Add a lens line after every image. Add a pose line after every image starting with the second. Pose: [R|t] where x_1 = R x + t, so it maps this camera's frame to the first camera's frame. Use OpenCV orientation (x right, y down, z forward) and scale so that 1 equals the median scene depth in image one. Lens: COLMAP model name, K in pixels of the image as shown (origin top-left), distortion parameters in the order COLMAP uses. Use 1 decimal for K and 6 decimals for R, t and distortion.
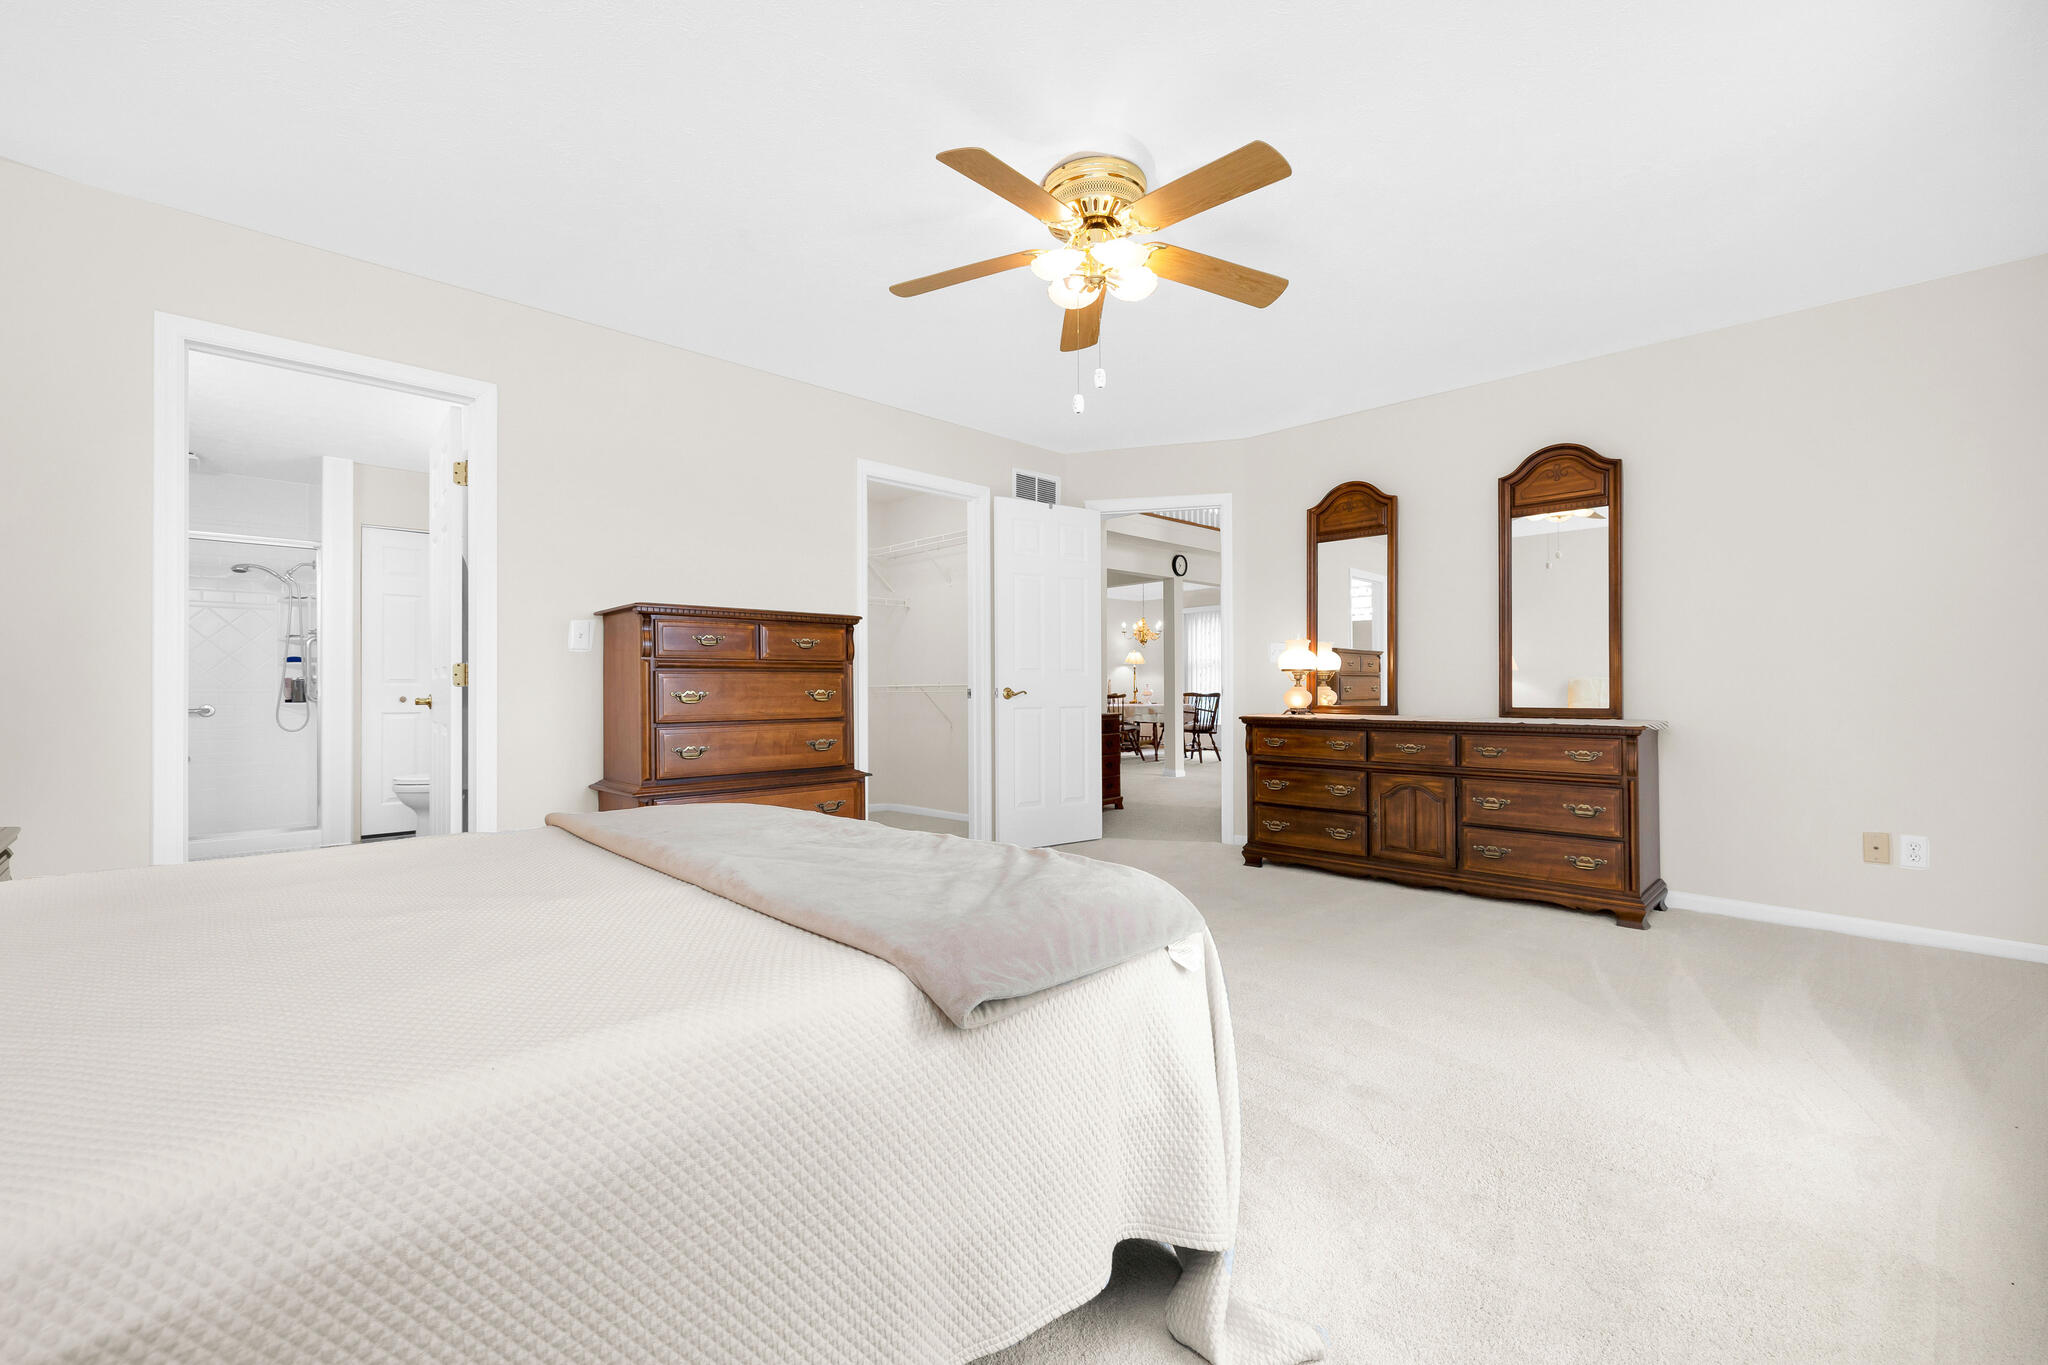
lens RADIAL K [[866.6, 0, 1029.7], [0, 866.6, 683.9], [0, 0, 1]] dist [-0.000428, -0.000479]
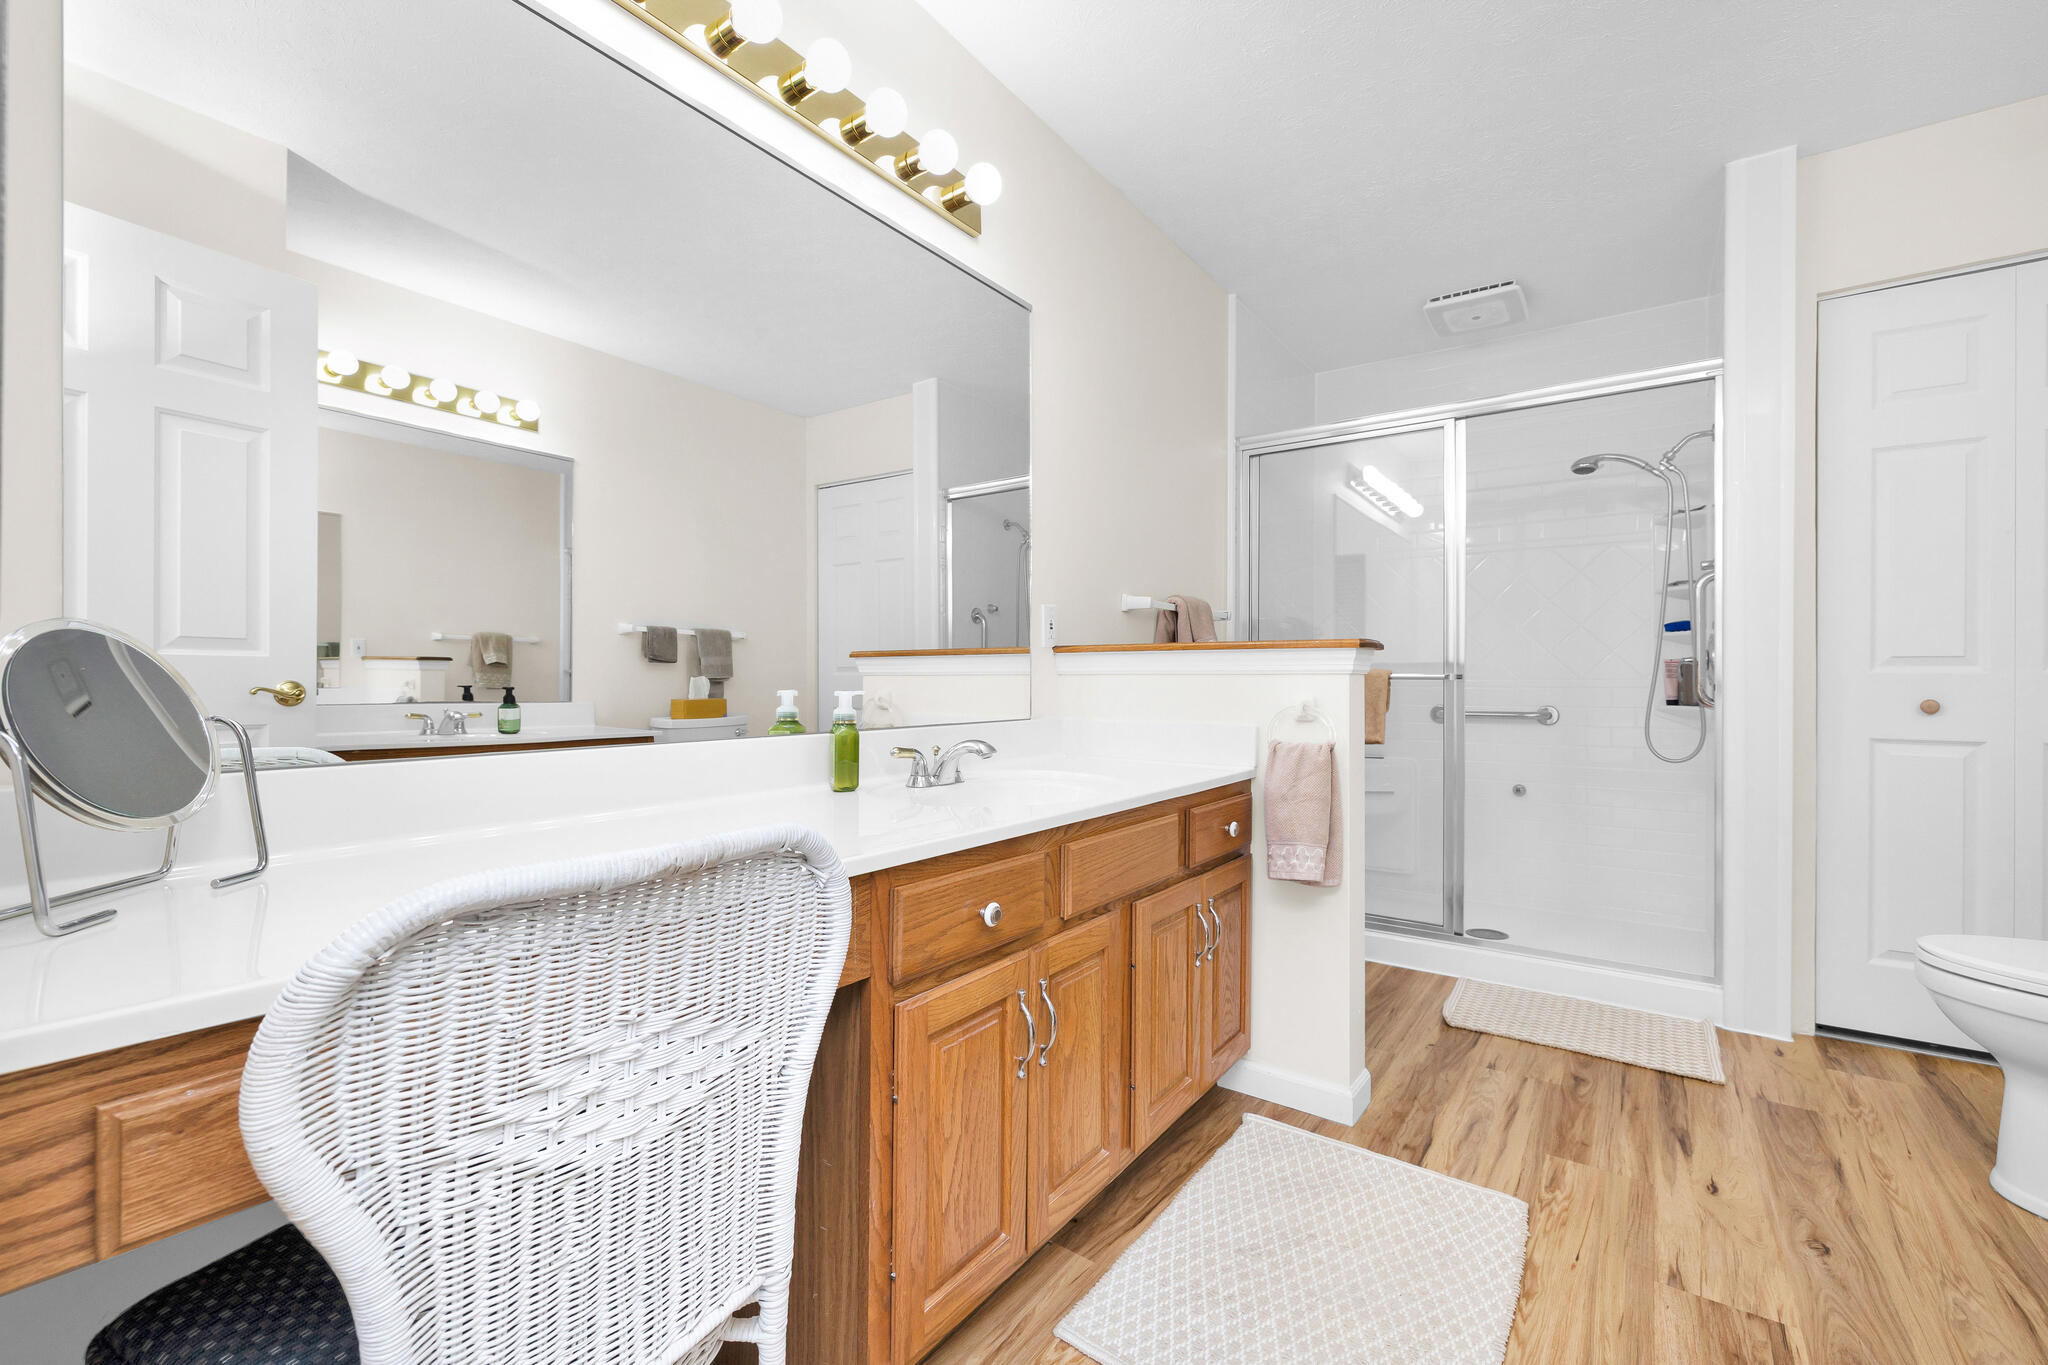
lens RADIAL K [[866.6, 0, 1020.6], [0, 866.6, 678.1], [0, 0, 1]] dist [-0.000428, -0.000479]
pose [[0.188392, -0.000454, -0.982094, -0.401376], [-0.002505, 0.999996, -0.000943, 0.005626], [0.982091, 0.002638, 0.188391, 0.502798]]
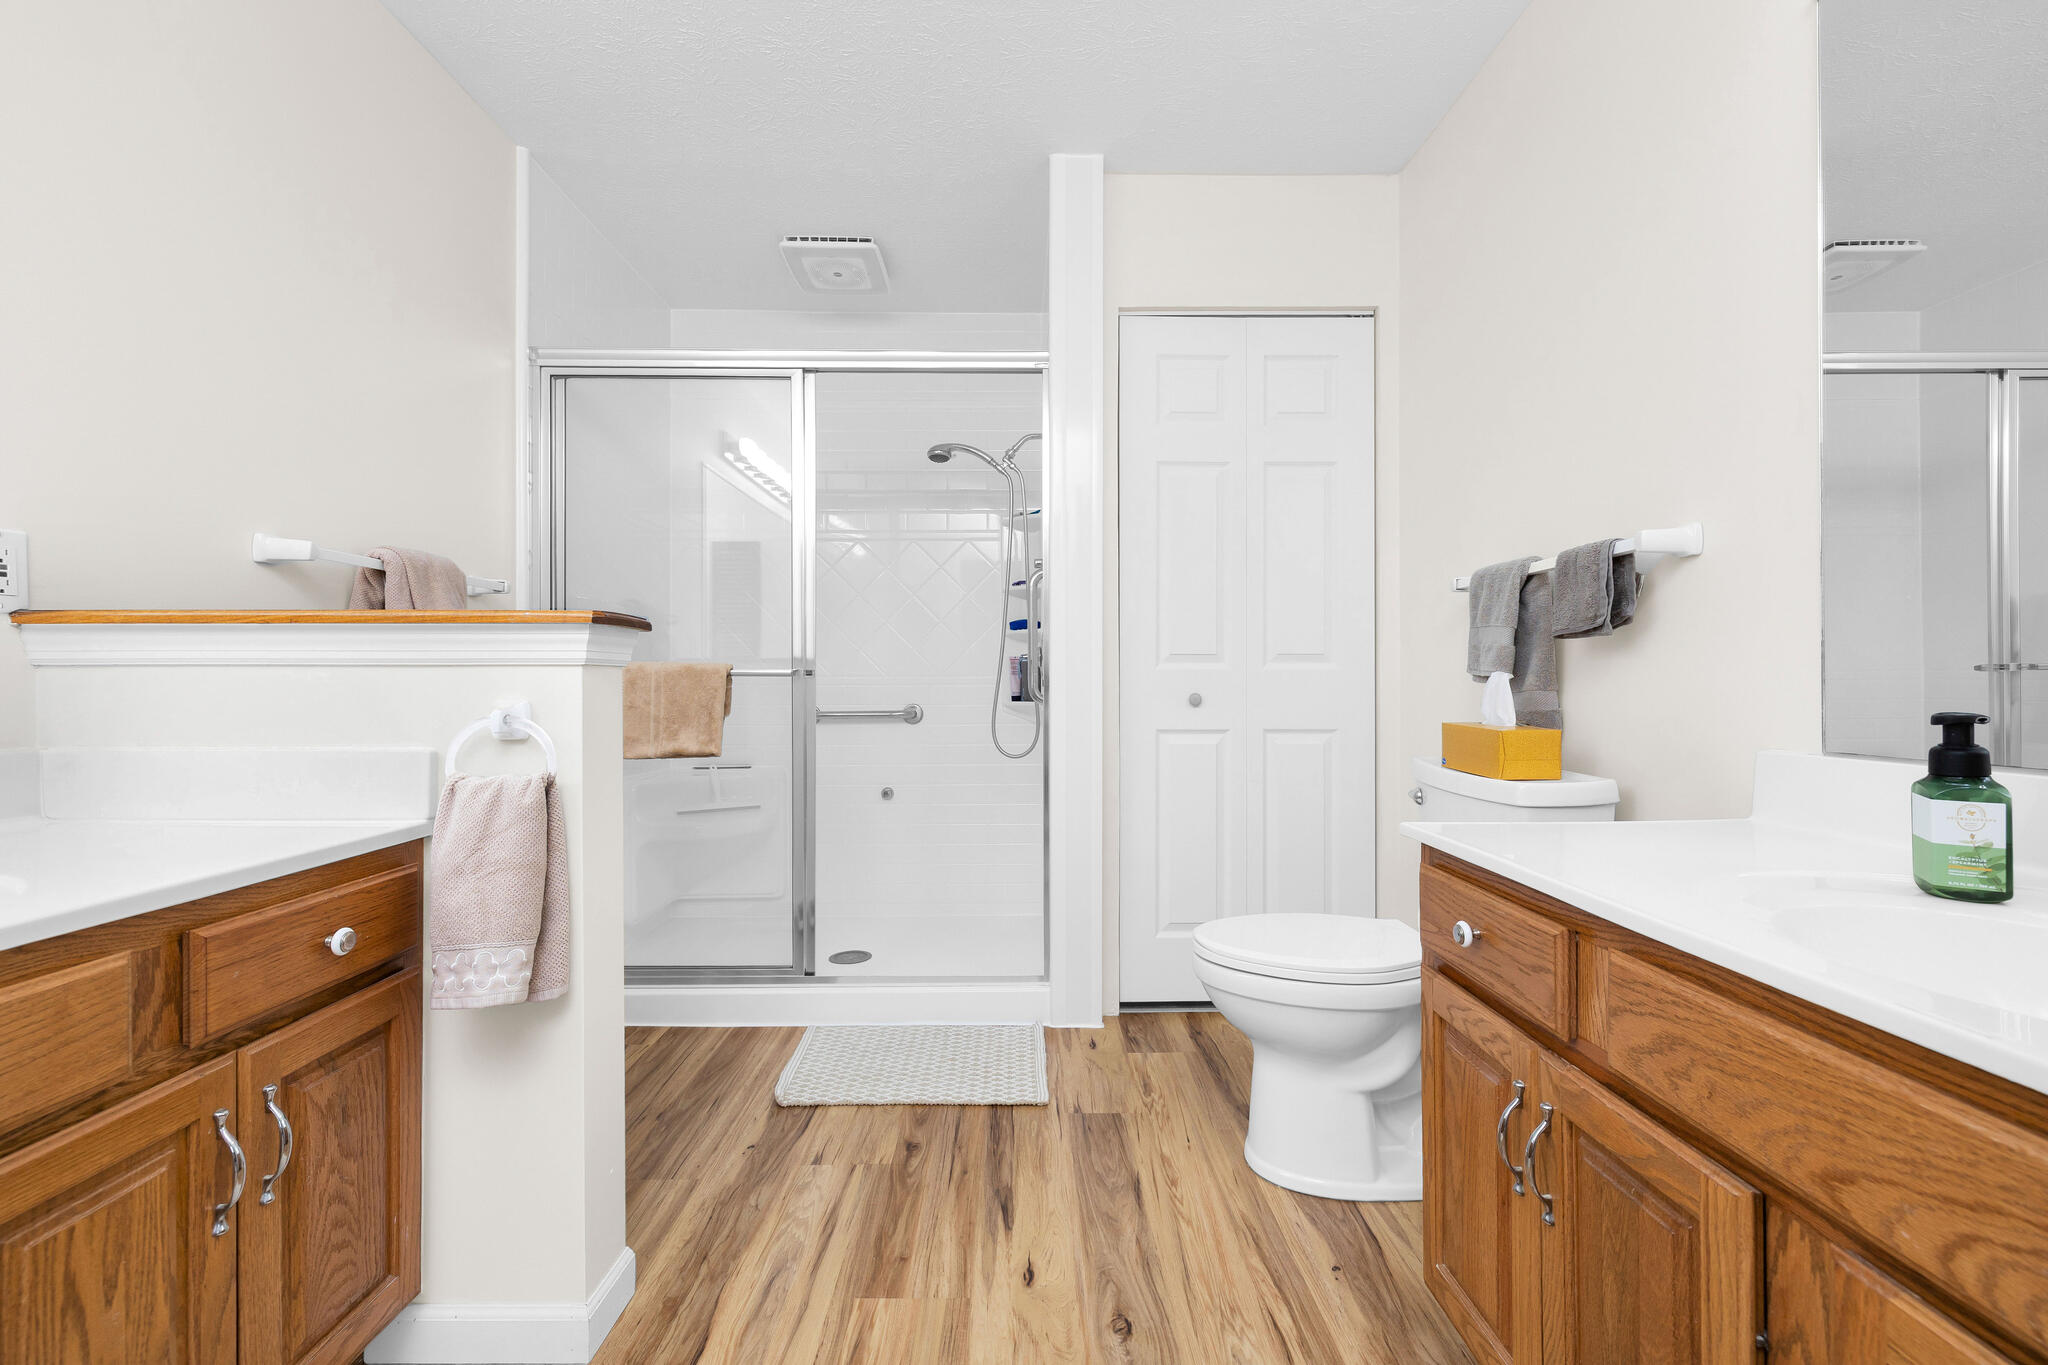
lens RADIAL K [[866.6, 0, 1021.3], [0, 866.6, 673.4], [0, 0, 1]] dist [-0.000428, -0.000479]
pose [[0.730537, -0.005672, -0.682849, -0.475078], [0.001040, 0.999974, -0.007193, 0.007157], [0.682872, 0.004545, 0.730524, 0.603162]]
